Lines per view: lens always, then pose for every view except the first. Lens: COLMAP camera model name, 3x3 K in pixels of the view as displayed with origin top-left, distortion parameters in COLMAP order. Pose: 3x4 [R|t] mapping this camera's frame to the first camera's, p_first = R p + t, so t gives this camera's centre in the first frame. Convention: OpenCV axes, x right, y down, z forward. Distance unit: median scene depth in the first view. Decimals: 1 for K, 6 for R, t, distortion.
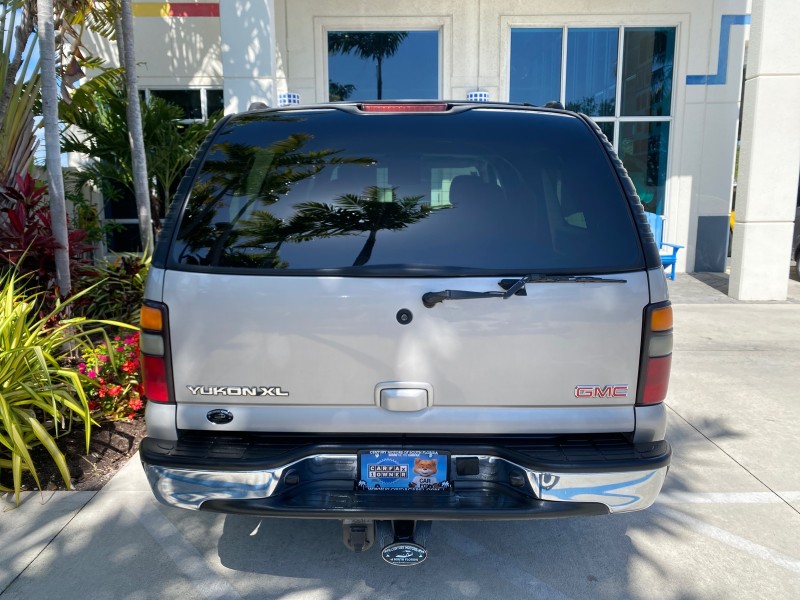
lens RADIAL K [[617.2, 0, 400.8], [0, 617.2, 294.8], [0, 0, 1]] dist [0.005775, -0.004882]
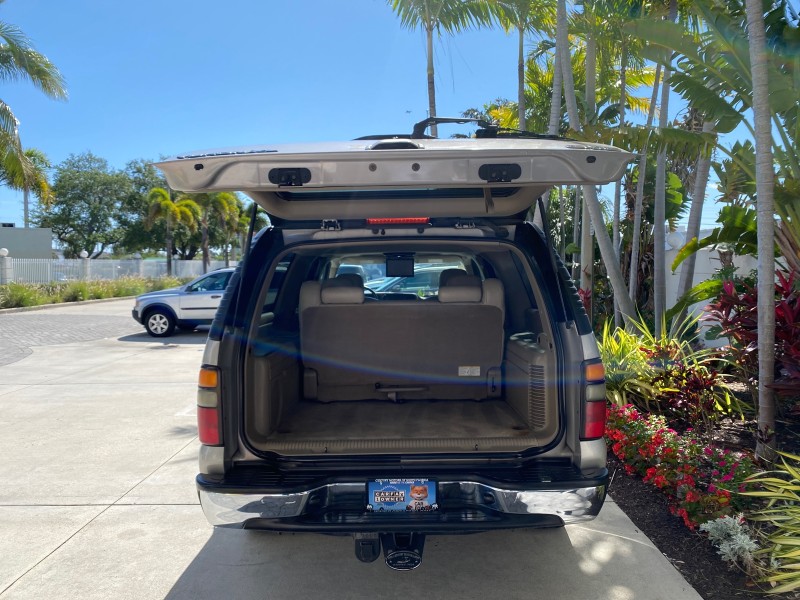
lens RADIAL K [[618.3, 0, 402.9], [0, 618.3, 297.1], [0, 0, 1]] dist [0.003350, -0.000241]
pose [[0.999815, -0.016003, 0.010649, -0.000148], [0.017426, 0.988418, -0.150753, 0.023900], [-0.008113, 0.150911, 0.988514, -0.109378]]
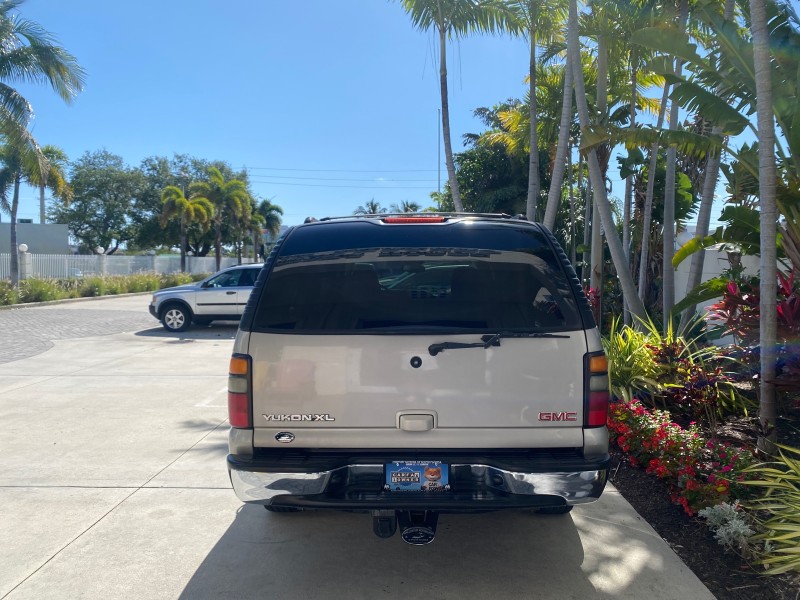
lens RADIAL K [[618.0, 0, 401.3], [0, 618.0, 295.3], [0, 0, 1]] dist [0.006008, -0.007371]
pose [[0.999933, -0.008276, -0.008066, -0.005199], [0.006966, 0.988559, -0.150675, 0.030833], [0.009220, 0.150608, 0.988551, -0.141784]]
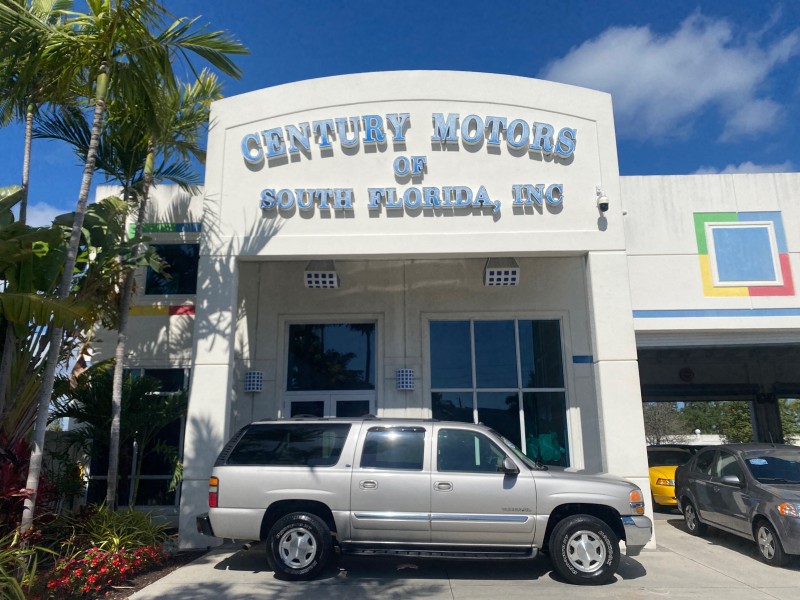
lens RADIAL K [[608.0, 0, 395.8], [0, 608.0, 304.5], [0, 0, 1]] dist [0.045958, -0.004679]
pose [[0.999489, -0.007574, -0.031042, 0.234150], [-0.004938, 0.923212, -0.384260, 0.042686], [0.031569, 0.384217, 0.922703, -0.309096]]
